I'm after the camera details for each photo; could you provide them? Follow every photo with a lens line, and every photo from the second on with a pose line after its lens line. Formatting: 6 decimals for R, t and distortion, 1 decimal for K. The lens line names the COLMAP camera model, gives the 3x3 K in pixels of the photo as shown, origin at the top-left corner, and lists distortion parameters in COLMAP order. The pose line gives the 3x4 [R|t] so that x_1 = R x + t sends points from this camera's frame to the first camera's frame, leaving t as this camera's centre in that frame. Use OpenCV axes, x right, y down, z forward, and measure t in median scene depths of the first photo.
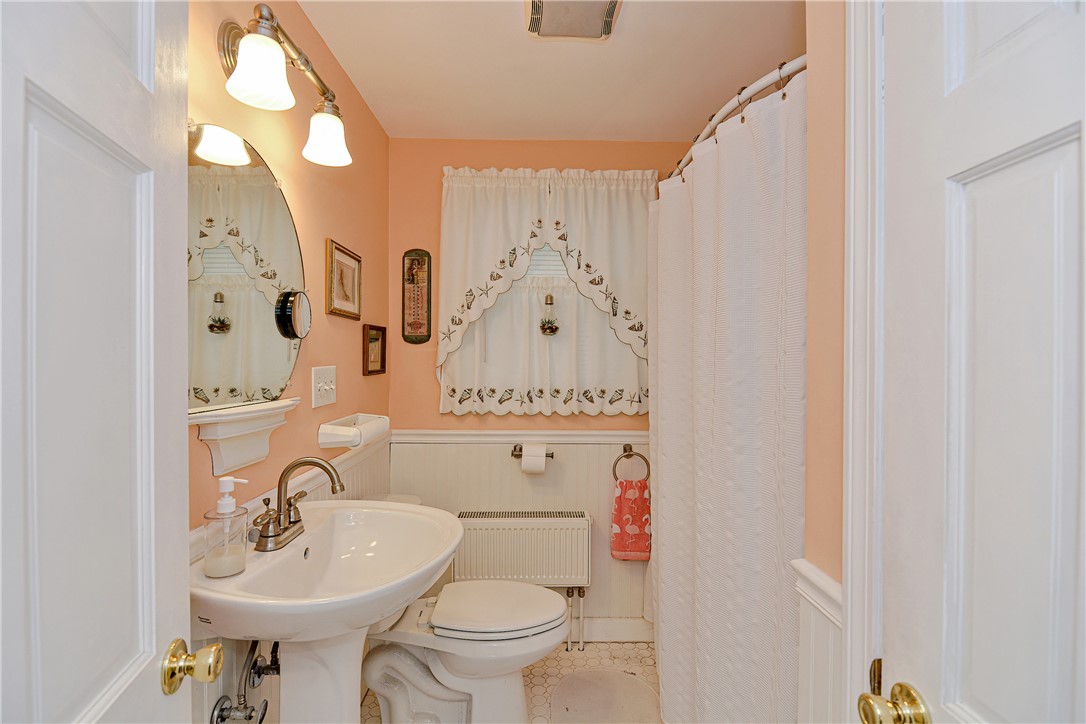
lens RADIAL K [[524.5, 0, 540.3], [0, 524.5, 361.0], [0, 0, 1]] dist [0.002107, -0.008091]
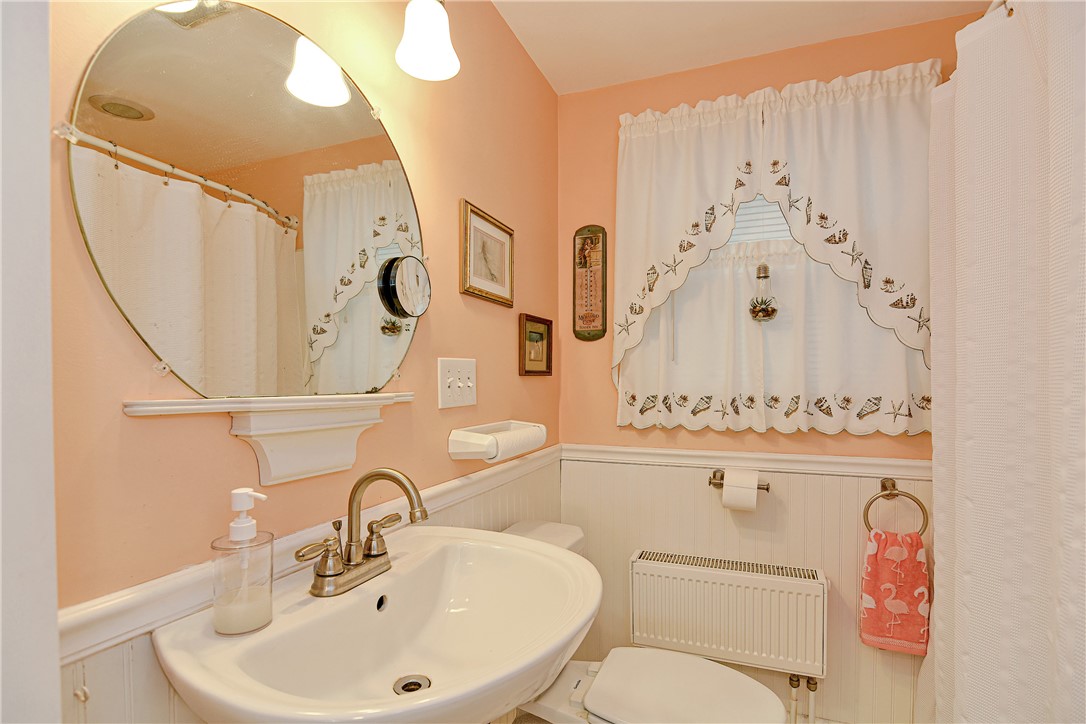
lens RADIAL K [[524.5, 0, 555.5], [0, 524.5, 387.6], [0, 0, 1]] dist [0.002107, -0.008091]
pose [[0.929705, -0.001163, -0.368302, 0.017504], [0.003607, 0.999976, 0.005948, 0.037192], [0.368286, -0.006858, 0.929687, 0.222802]]
